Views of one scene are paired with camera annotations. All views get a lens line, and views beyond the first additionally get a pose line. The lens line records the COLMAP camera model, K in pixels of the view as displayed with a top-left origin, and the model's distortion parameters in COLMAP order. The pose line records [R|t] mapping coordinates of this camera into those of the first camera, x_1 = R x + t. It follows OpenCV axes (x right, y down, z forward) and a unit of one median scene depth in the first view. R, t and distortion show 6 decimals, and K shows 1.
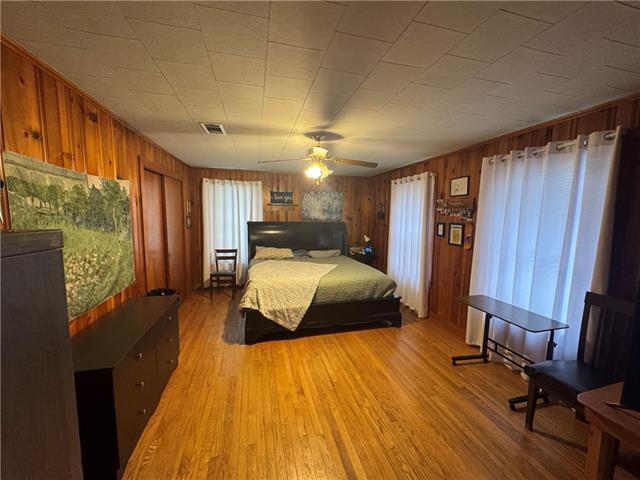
lens RADIAL K [[254.8, 0, 319.5], [0, 254.8, 239.8], [0, 0, 1]] dist [-0.001663, 0.000879]
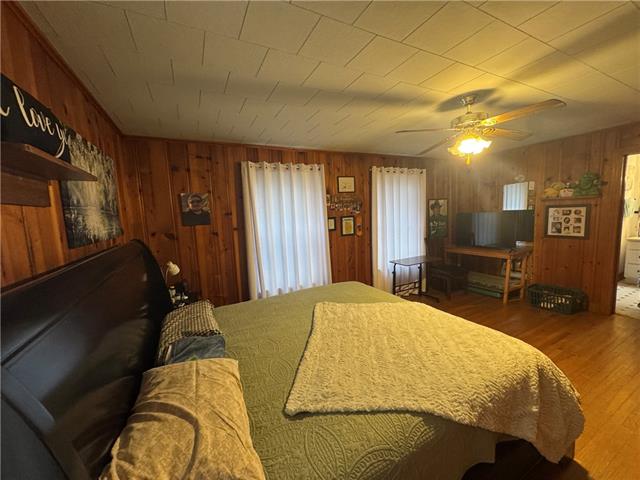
lens RADIAL K [[254.8, 0, 320.0], [0, 254.8, 240.1], [0, 0, 1]] dist [-0.001663, 0.000879]
pose [[-0.224668, -0.107922, 0.968441, -0.563325], [0.150107, 0.978152, 0.143828, -0.144244], [-0.962804, 0.177683, -0.203560, 1.377945]]
